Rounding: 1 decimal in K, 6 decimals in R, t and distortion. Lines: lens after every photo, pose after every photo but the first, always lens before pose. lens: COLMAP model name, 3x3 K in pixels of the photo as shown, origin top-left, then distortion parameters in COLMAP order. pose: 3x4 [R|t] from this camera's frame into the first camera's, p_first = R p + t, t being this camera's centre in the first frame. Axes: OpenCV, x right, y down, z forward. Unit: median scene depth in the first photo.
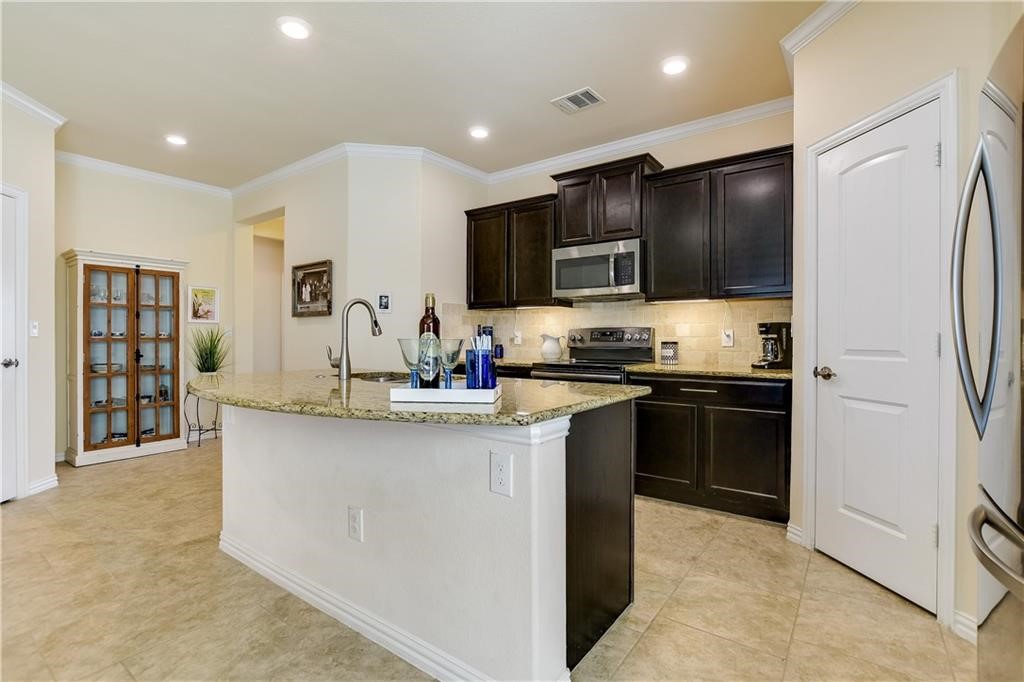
lens RADIAL K [[477.9, 0, 512.0], [0, 477.9, 341.0], [0, 0, 1]] dist [-0.014820, 0.000135]
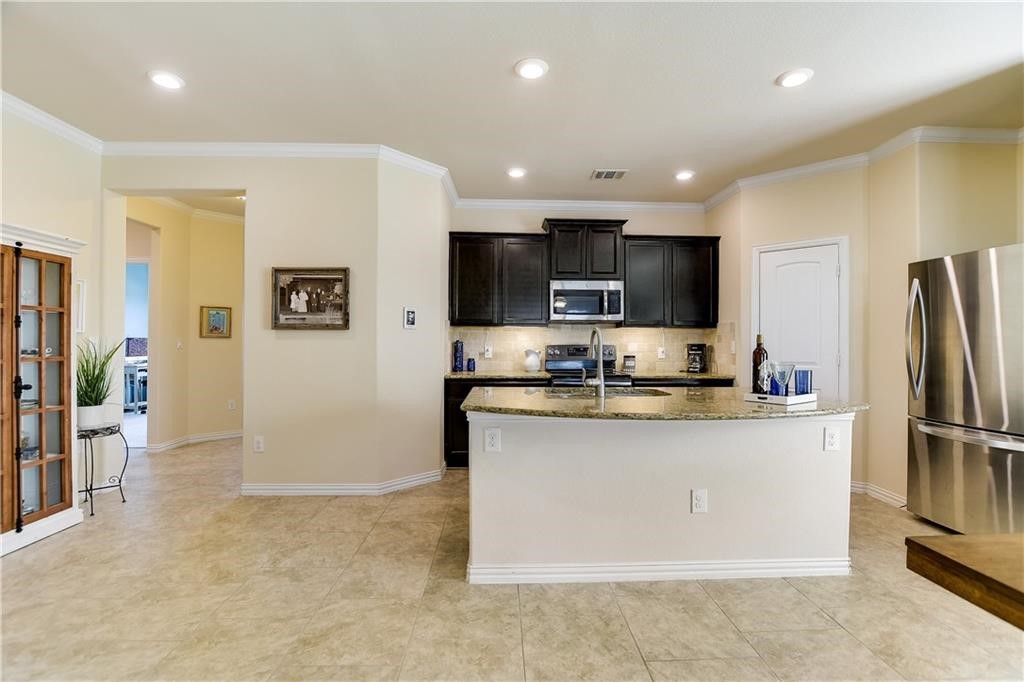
lens RADIAL K [[463.5, 0, 512.0], [0, 463.5, 341.0], [0, 0, 1]] dist [-0.022308, -0.000115]
pose [[0.782497, 0.006061, 0.622625, -0.695754], [-0.000209, 0.999955, -0.009472, -0.025418], [-0.622655, 0.007282, 0.782463, 0.136842]]
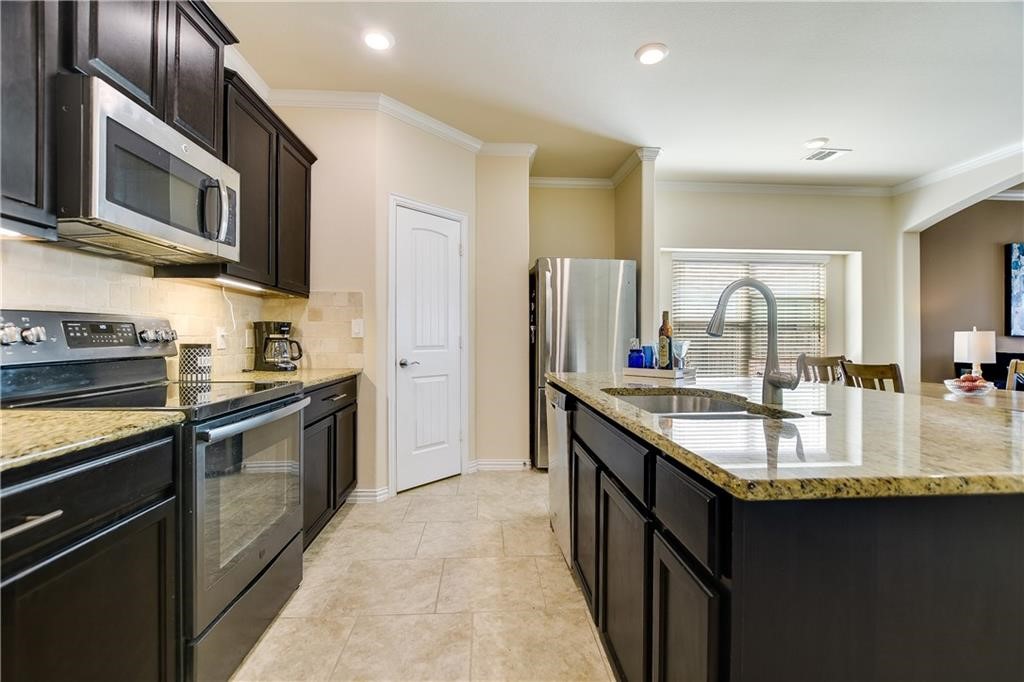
lens RADIAL K [[453.5, 0, 512.0], [0, 453.5, 341.0], [0, 0, 1]] dist [-0.001451, -0.000129]
pose [[-0.649695, -0.006243, 0.760169, -0.341476], [-0.000085, 0.999967, 0.008141, -0.006436], [-0.760195, 0.005225, -0.649674, 0.958145]]
